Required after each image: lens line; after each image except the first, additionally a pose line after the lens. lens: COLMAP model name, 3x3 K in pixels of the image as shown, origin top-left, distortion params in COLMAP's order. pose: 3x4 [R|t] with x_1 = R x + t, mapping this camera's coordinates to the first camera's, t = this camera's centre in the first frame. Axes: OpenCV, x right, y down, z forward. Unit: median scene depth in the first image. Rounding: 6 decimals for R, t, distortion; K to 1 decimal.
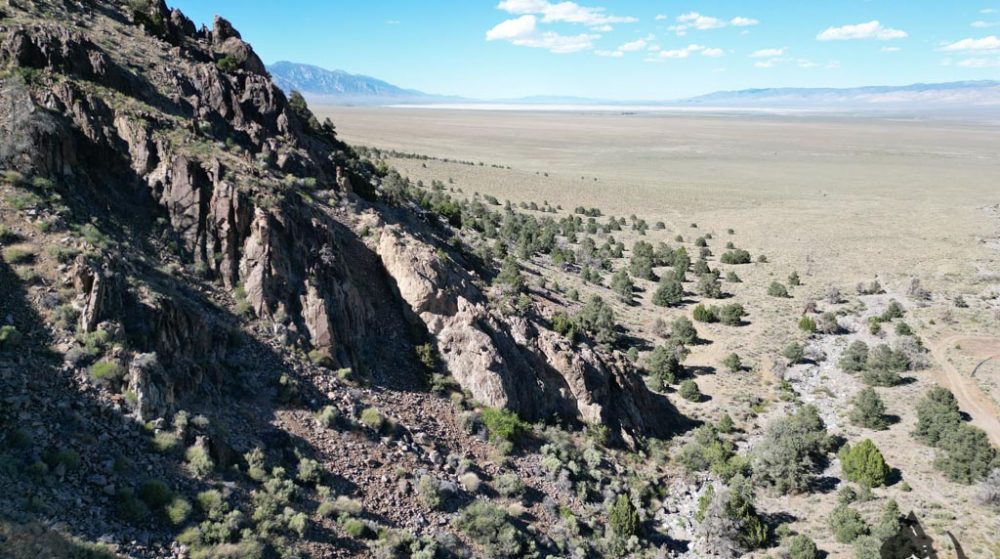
lens RADIAL K [[707.5, 0, 493.4], [0, 707.5, 259.0], [0, 0, 1]] dist [0.051821, -0.001677]
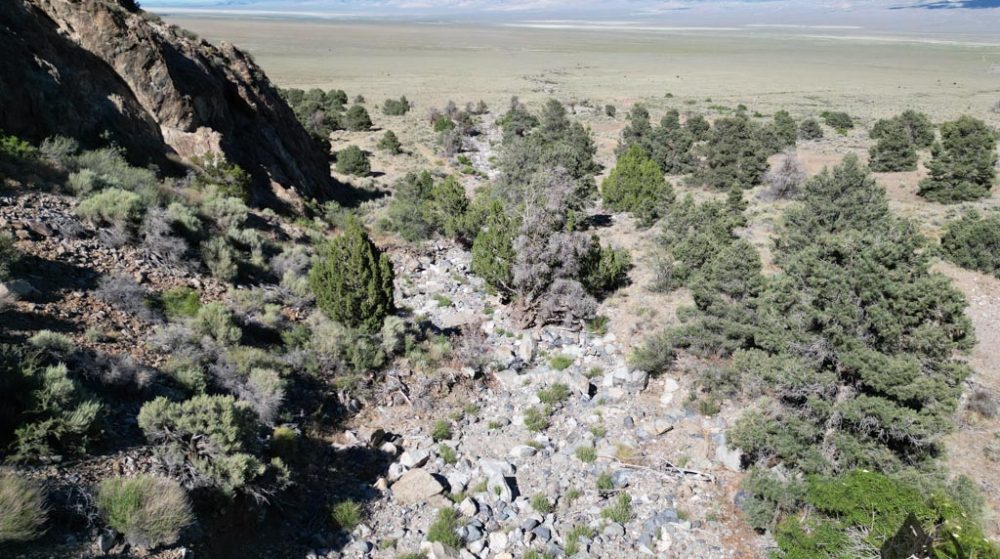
lens RADIAL K [[702.2, 0, 500.0], [0, 702.2, 279.5], [0, 0, 1]] dist [0.057909, -0.057643]
pose [[0.822208, -0.193713, 0.535209, 0.038661], [0.112706, 0.977095, 0.180507, 0.240654], [-0.557917, -0.088093, 0.825208, 0.520026]]
